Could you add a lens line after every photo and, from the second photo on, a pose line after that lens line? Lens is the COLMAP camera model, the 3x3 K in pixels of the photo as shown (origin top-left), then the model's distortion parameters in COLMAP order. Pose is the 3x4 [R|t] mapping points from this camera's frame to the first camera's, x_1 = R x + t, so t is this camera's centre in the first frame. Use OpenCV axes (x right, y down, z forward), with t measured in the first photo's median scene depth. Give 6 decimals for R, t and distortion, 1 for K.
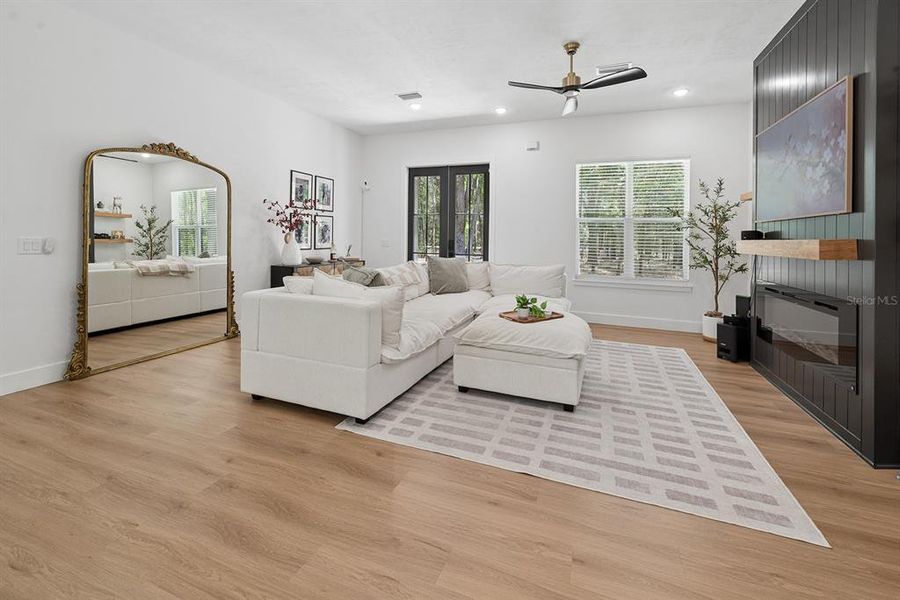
lens RADIAL K [[378.3, 0, 460.9], [0, 378.3, 236.8], [0, 0, 1]] dist [-0.001648, -0.000714]
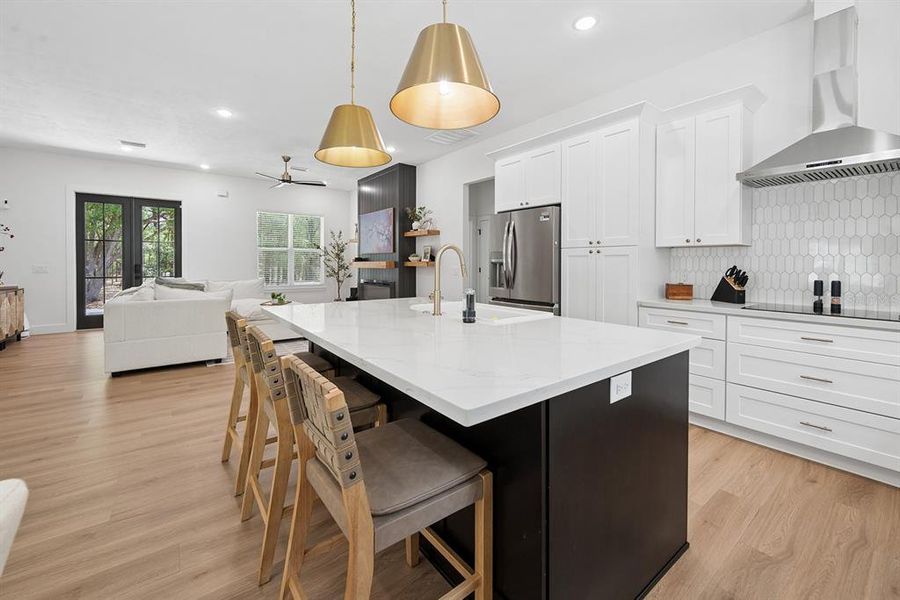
lens RADIAL K [[372.4, 0, 438.9], [0, 372.4, 266.1], [0, 0, 1]] dist [-0.000667, -0.000052]
pose [[0.556024, -0.022224, 0.830869, -0.597716], [0.004490, 0.999708, 0.023735, -0.011568], [-0.831154, -0.009467, 0.555962, -0.466365]]
